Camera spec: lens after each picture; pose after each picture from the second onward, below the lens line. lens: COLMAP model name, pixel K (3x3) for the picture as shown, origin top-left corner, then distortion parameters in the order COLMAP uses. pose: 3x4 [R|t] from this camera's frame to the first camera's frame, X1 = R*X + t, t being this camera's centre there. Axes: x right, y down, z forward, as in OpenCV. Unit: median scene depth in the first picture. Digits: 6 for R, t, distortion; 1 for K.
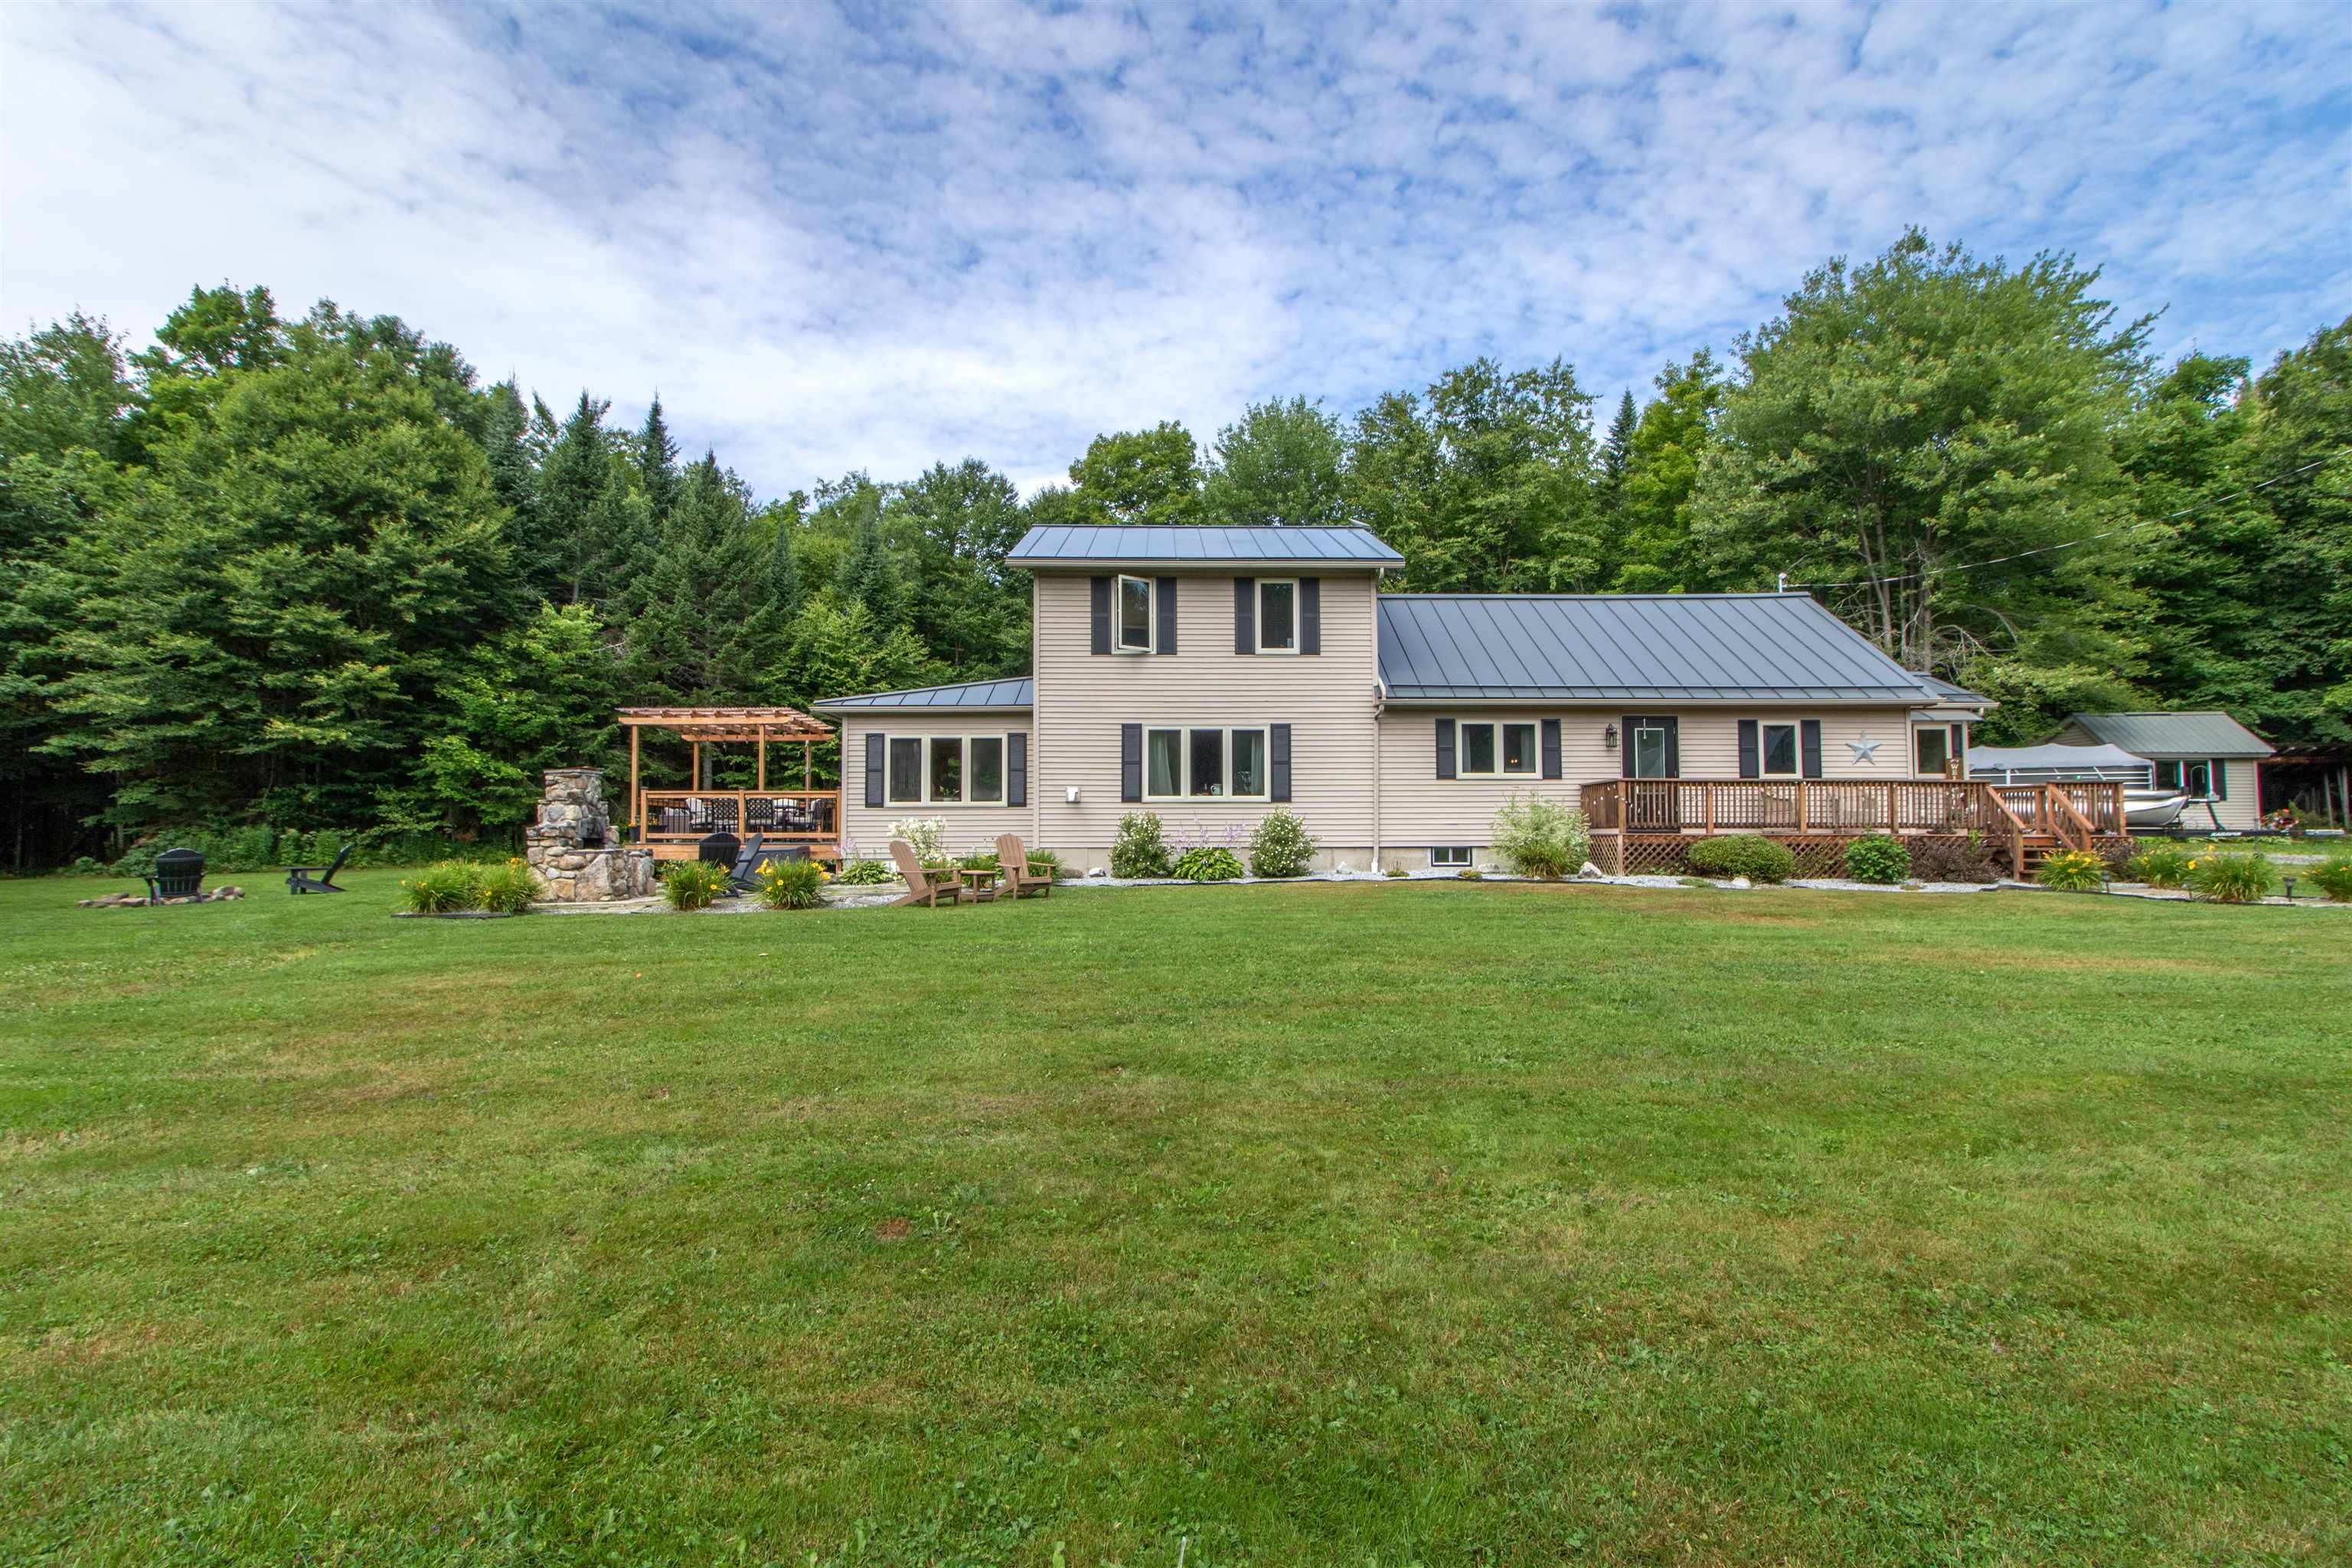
lens RADIAL K [[1102.2, 0, 1175.9], [0, 1102.2, 813.3], [0, 0, 1]] dist [-0.002631, 0.000700]
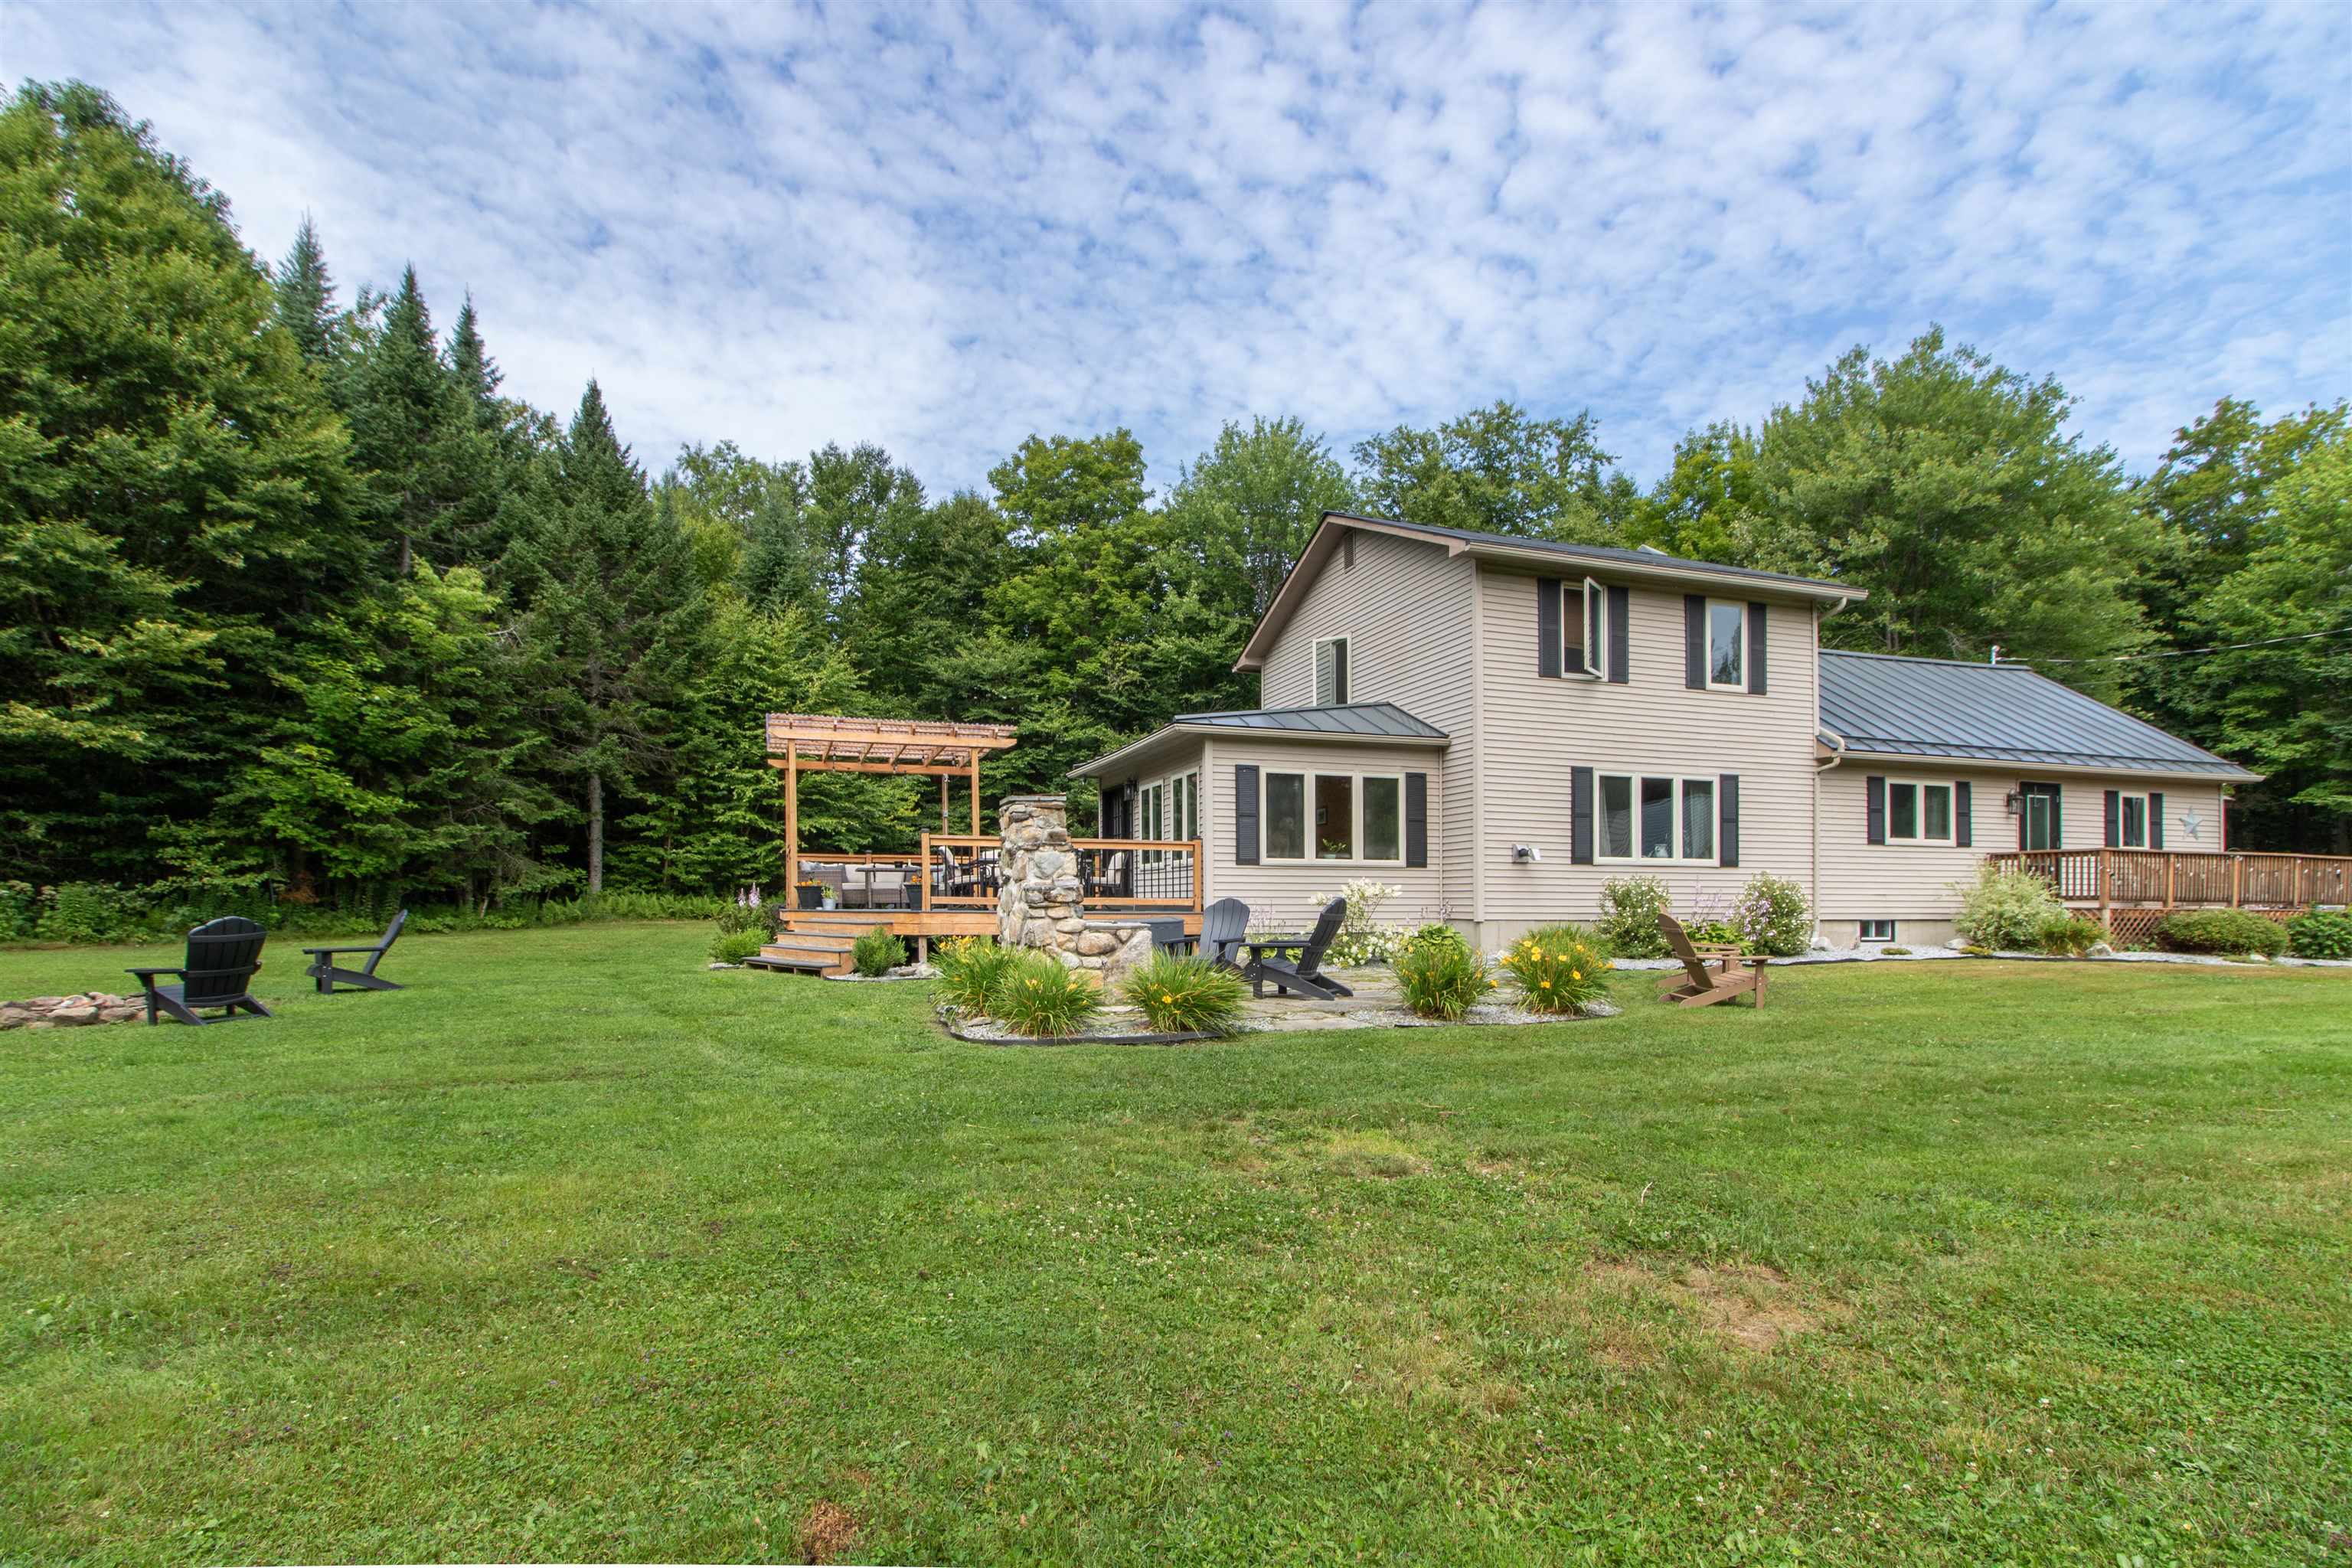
lens RADIAL K [[1102.3, 0, 1148.4], [0, 1102.3, 905.5], [0, 0, 1]] dist [0.004351, 0.000524]
pose [[0.954345, 0.006974, 0.298627, -0.356778], [-0.014400, 0.999639, 0.022674, 0.004064], [-0.298361, -0.025939, 0.954101, 0.198260]]
